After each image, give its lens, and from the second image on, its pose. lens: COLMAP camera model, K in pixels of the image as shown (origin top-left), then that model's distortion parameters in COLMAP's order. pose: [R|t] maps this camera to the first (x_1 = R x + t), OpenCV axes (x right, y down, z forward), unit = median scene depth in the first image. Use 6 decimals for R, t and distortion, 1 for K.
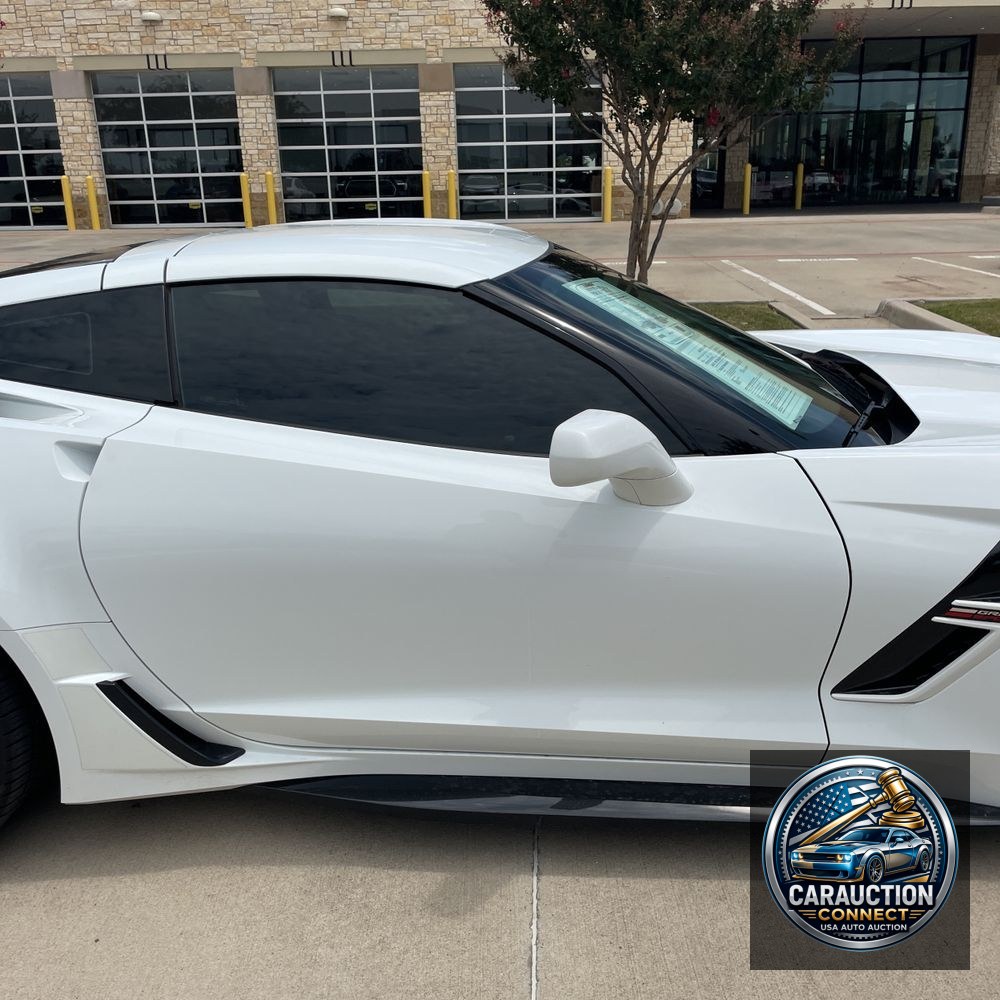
lens RADIAL K [[1005.1, 0, 500.0], [0, 1005.1, 500.0], [0, 0, 1]] dist [0.079583, -0.100612]
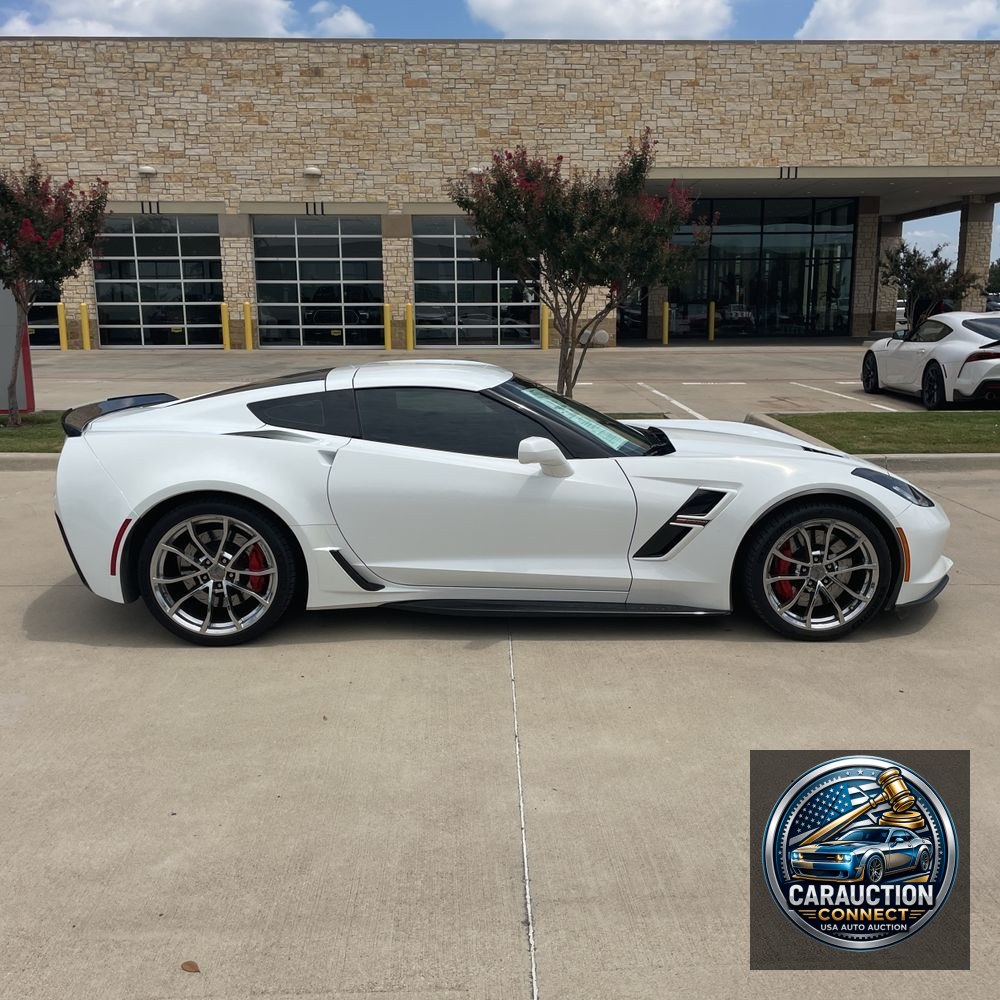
lens RADIAL K [[1027.5, 0, 512.1], [0, 1027.5, 493.5], [0, 0, 1]] dist [0.097728, -0.133332]
pose [[0.997543, 0.003474, 0.069970, -0.012955], [0.005222, 0.992303, -0.123724, 0.033135], [-0.069861, 0.123785, 0.989847, -0.138546]]
